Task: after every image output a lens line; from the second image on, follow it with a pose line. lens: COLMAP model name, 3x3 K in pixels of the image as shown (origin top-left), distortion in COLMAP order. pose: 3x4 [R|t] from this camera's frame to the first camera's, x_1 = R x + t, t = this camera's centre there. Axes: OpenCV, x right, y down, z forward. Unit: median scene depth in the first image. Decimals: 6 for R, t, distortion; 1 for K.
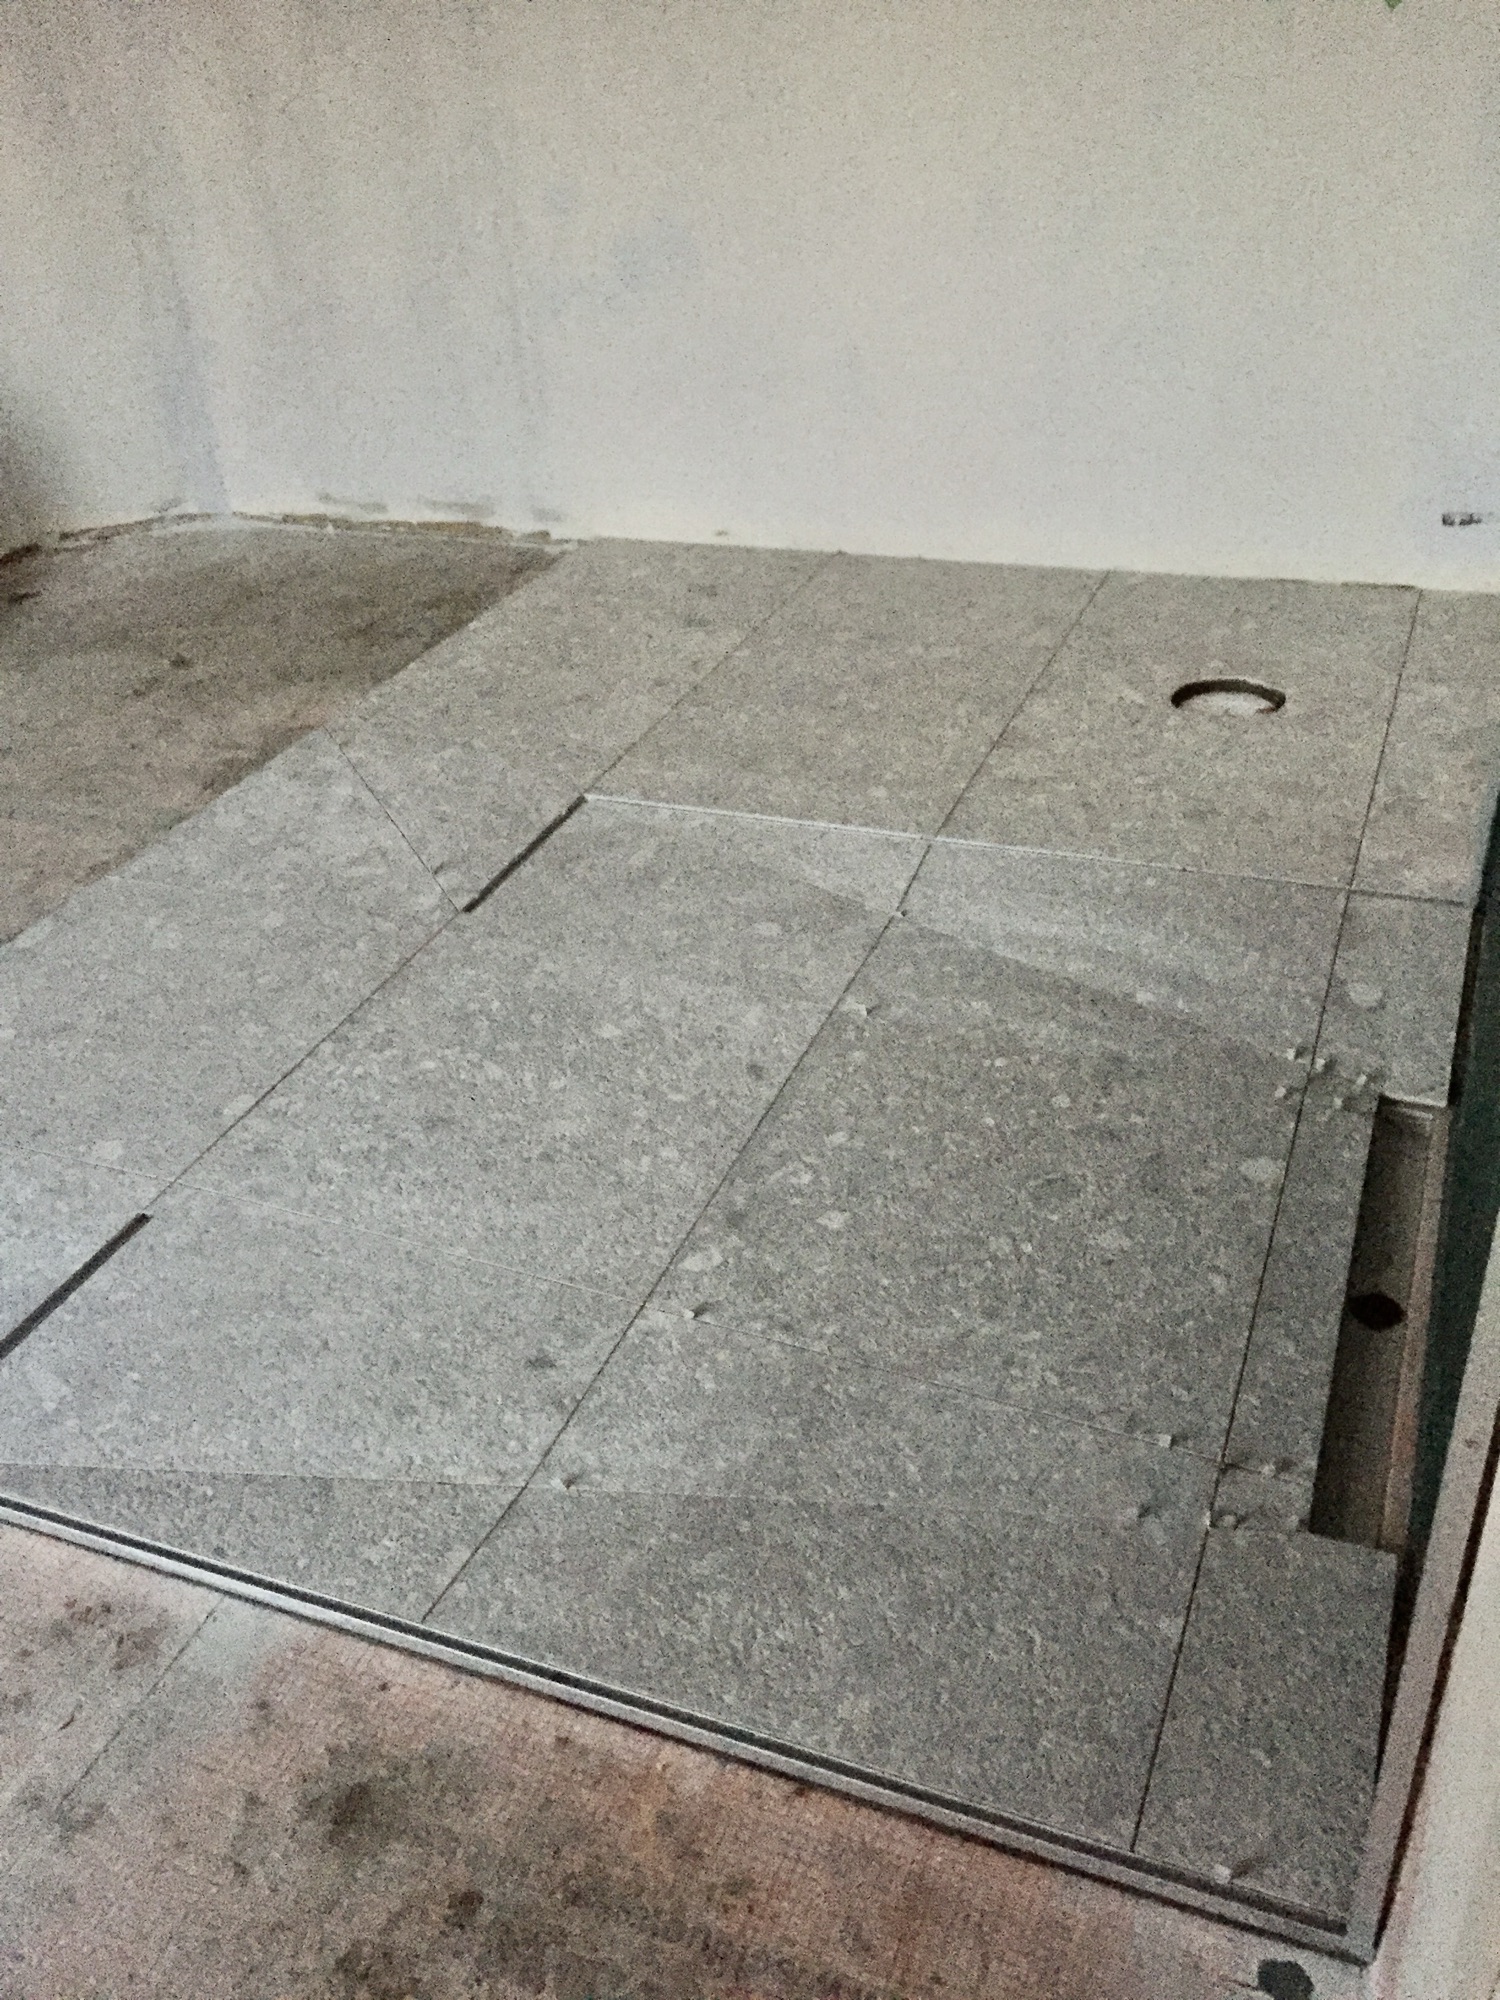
lens RADIAL K [[1730.9, 0, 750.0], [0, 1730.9, 1000.0], [0, 0, 1]] dist [0.094235, -0.146432]
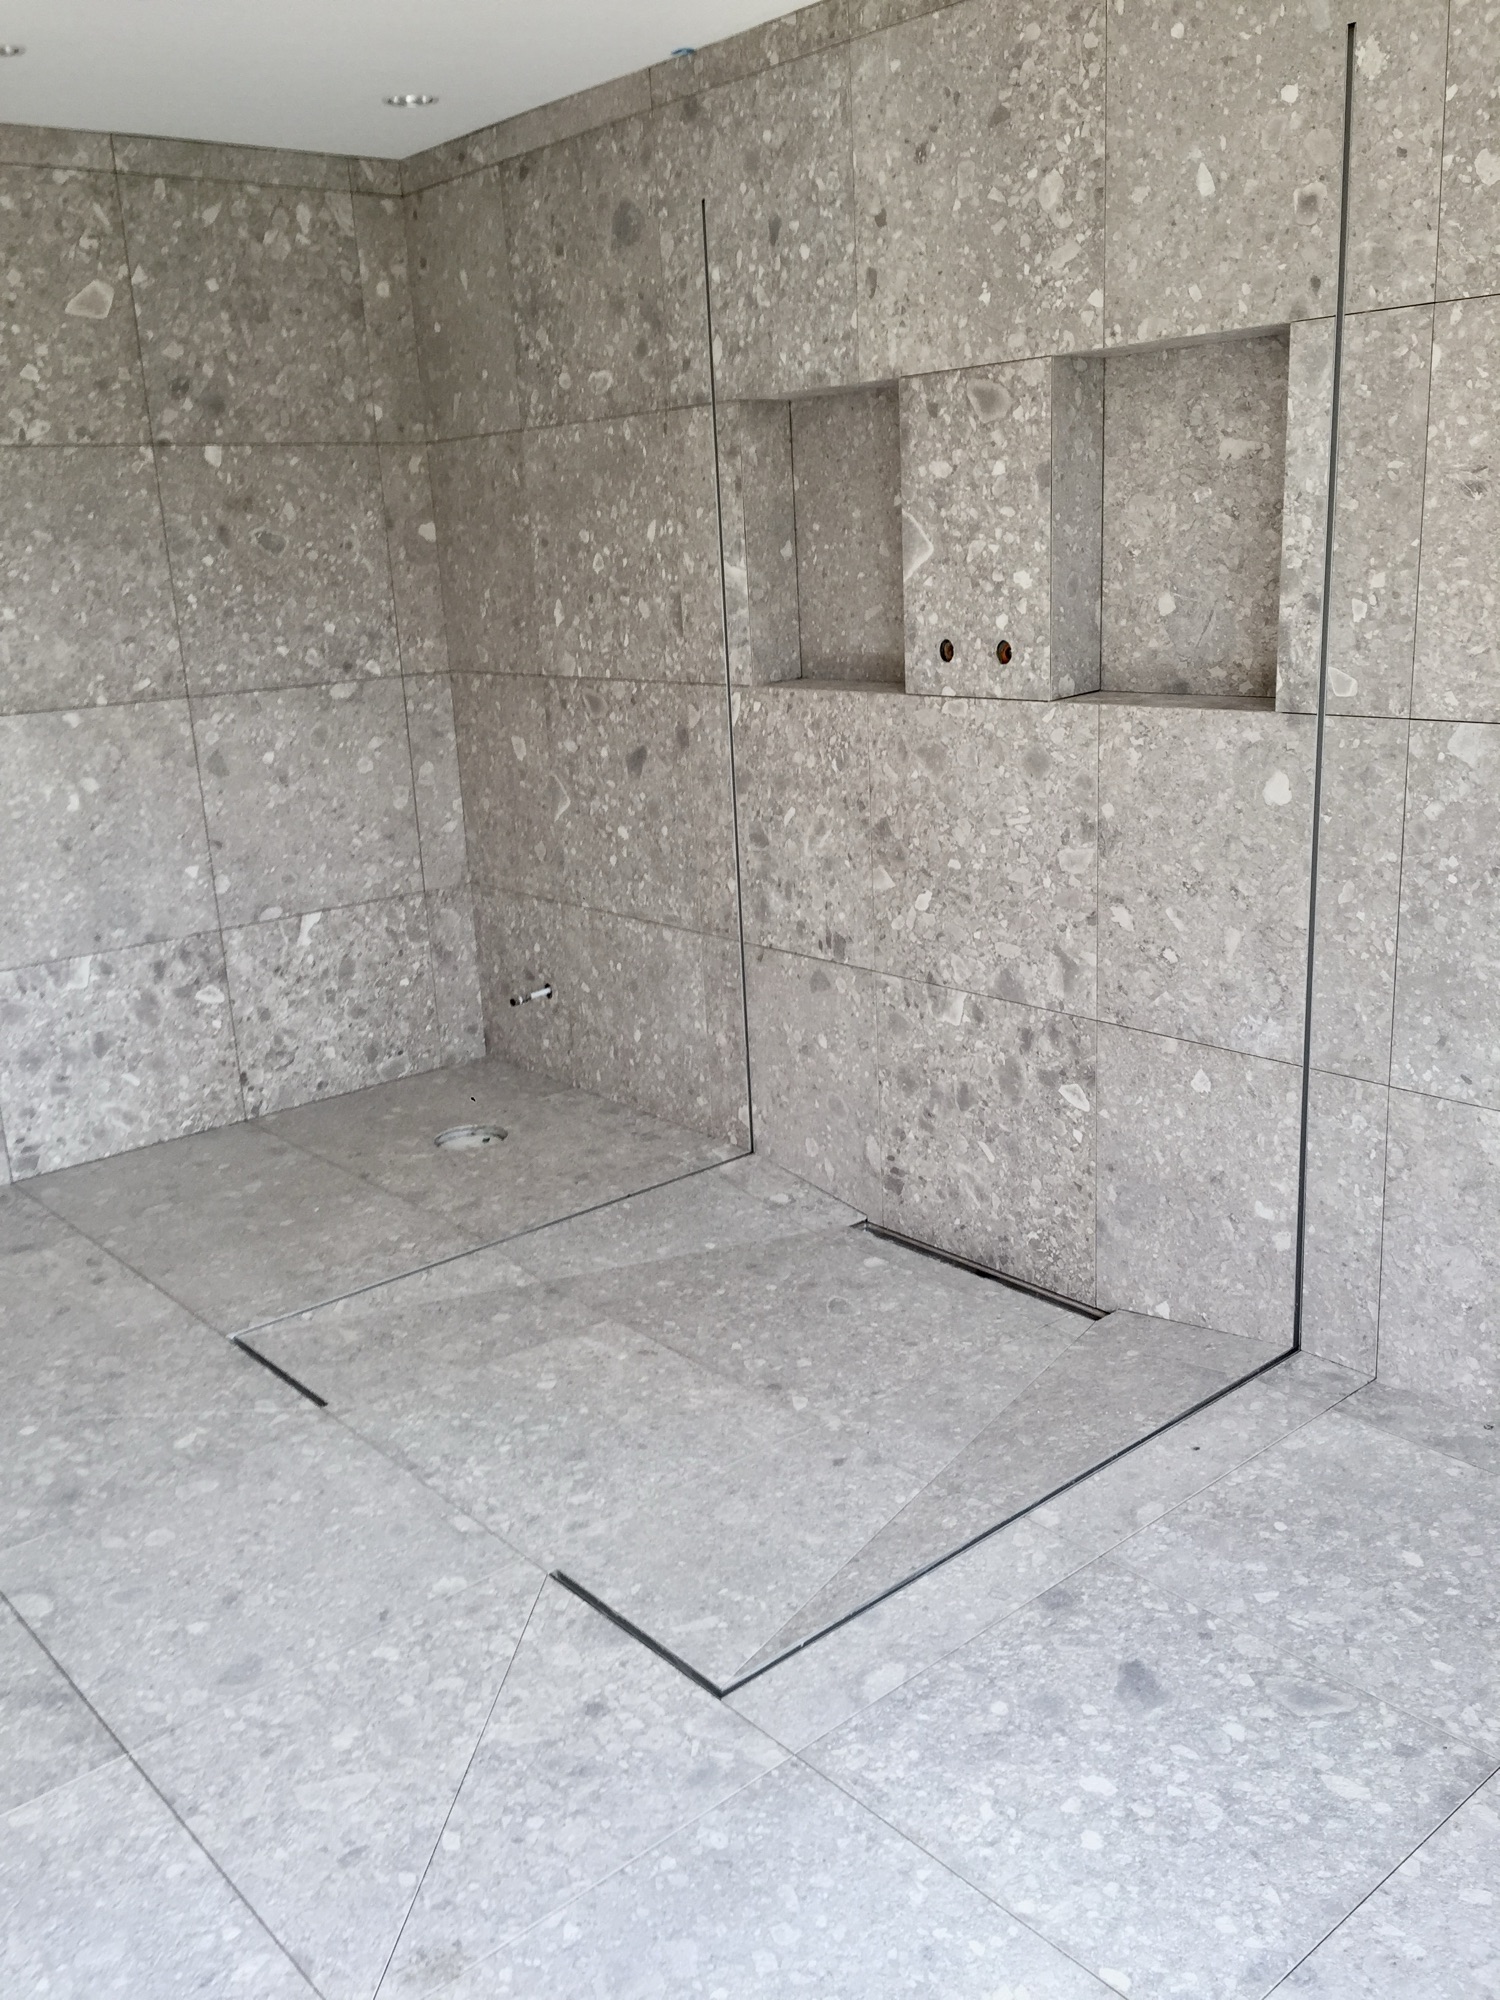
lens RADIAL K [[1730.9, 0, 750.0], [0, 1730.9, 1000.0], [0, 0, 1]] dist [0.094235, -0.146432]
pose [[0.458513, -0.196934, 0.866593, -1.213521], [0.494269, 0.866912, -0.064510, -0.083711], [-0.738556, 0.457908, 0.494829, 0.046195]]
